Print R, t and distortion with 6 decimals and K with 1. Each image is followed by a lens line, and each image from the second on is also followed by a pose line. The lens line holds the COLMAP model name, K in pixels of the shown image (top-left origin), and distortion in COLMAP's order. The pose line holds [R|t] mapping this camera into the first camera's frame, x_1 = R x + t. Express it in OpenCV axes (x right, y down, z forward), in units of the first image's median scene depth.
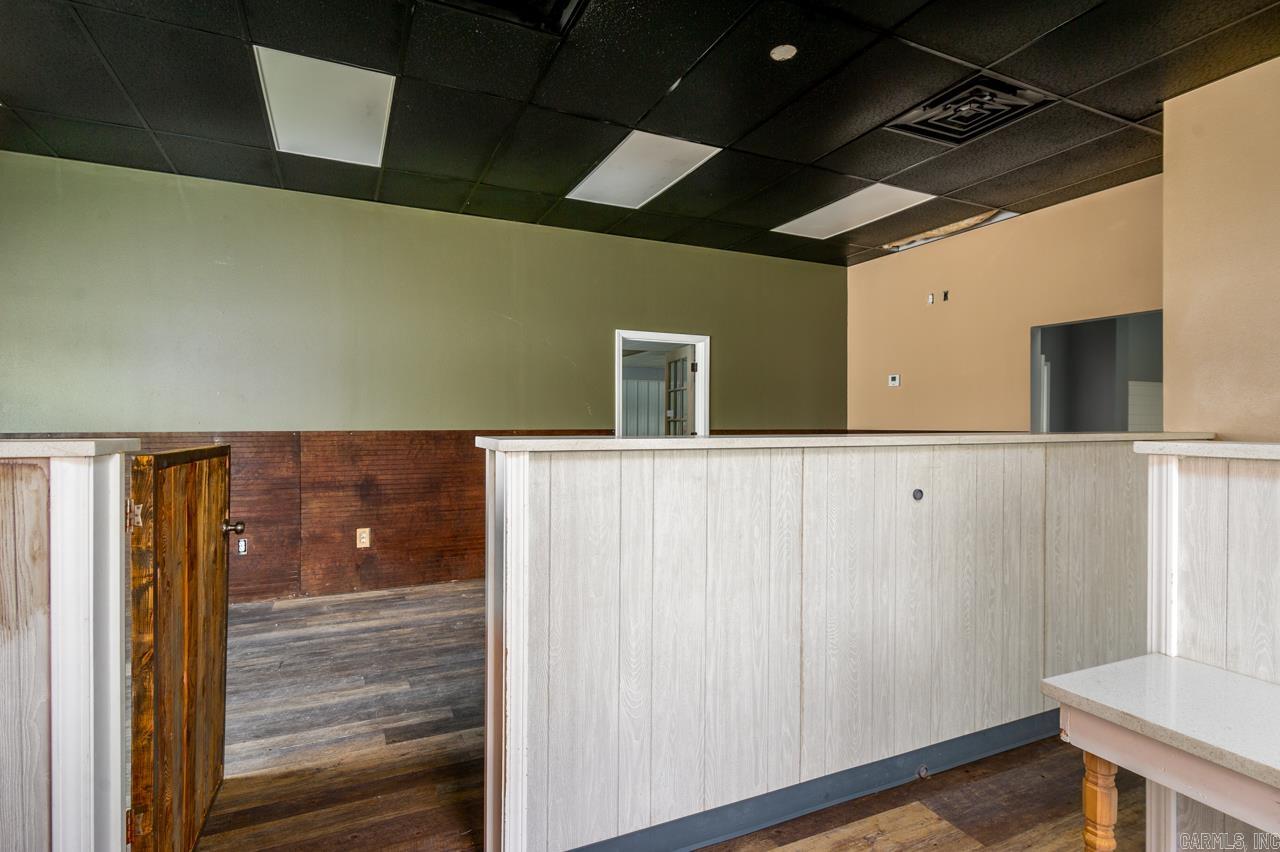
lens RADIAL K [[627.1, 0, 636.6], [0, 627.1, 431.0], [0, 0, 1]] dist [-0.001852, -0.000702]
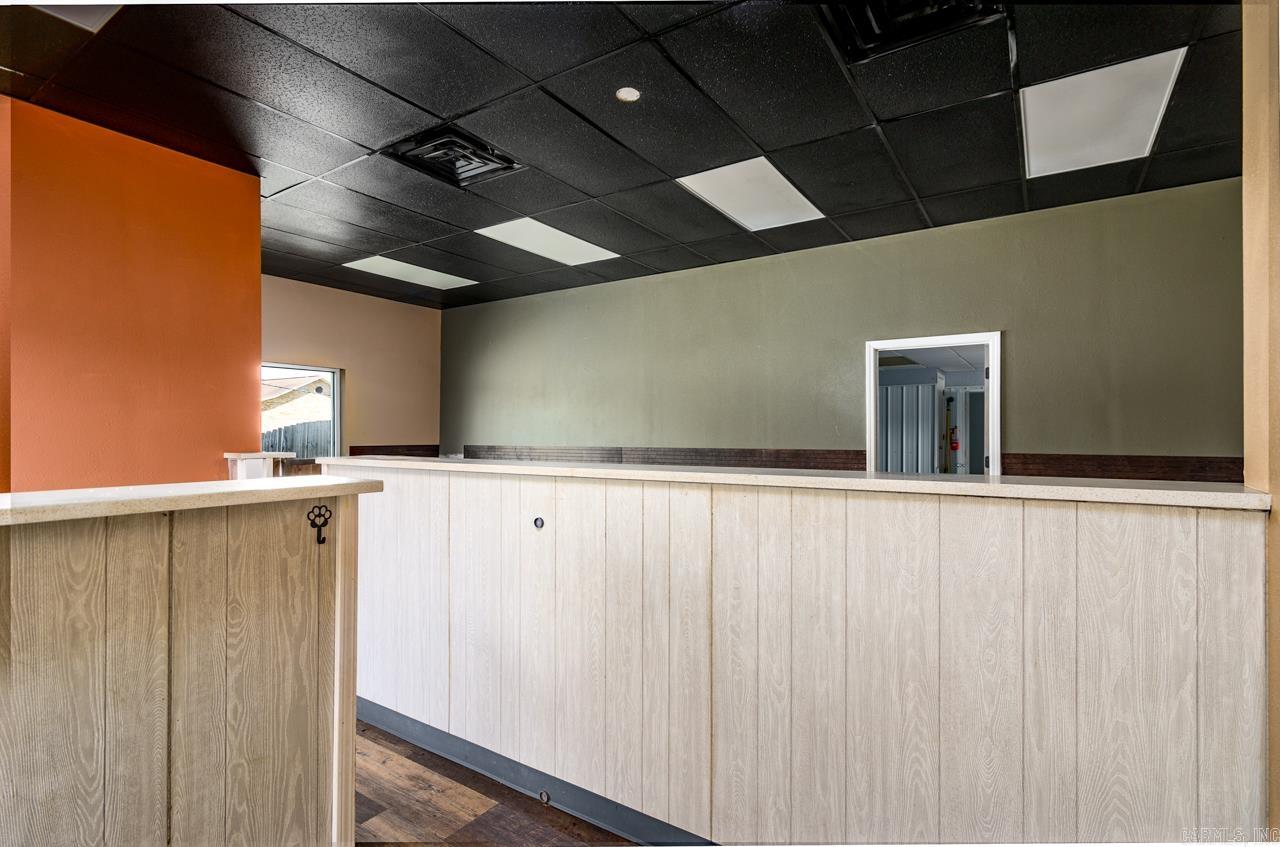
lens RADIAL K [[627.1, 0, 636.6], [0, 627.1, 428.5], [0, 0, 1]] dist [-0.001852, -0.000702]
pose [[0.520379, -0.008373, -0.853894, 1.336570], [-0.009636, 0.999831, -0.015676, -0.038577], [0.853881, 0.016386, 0.520210, 0.556903]]
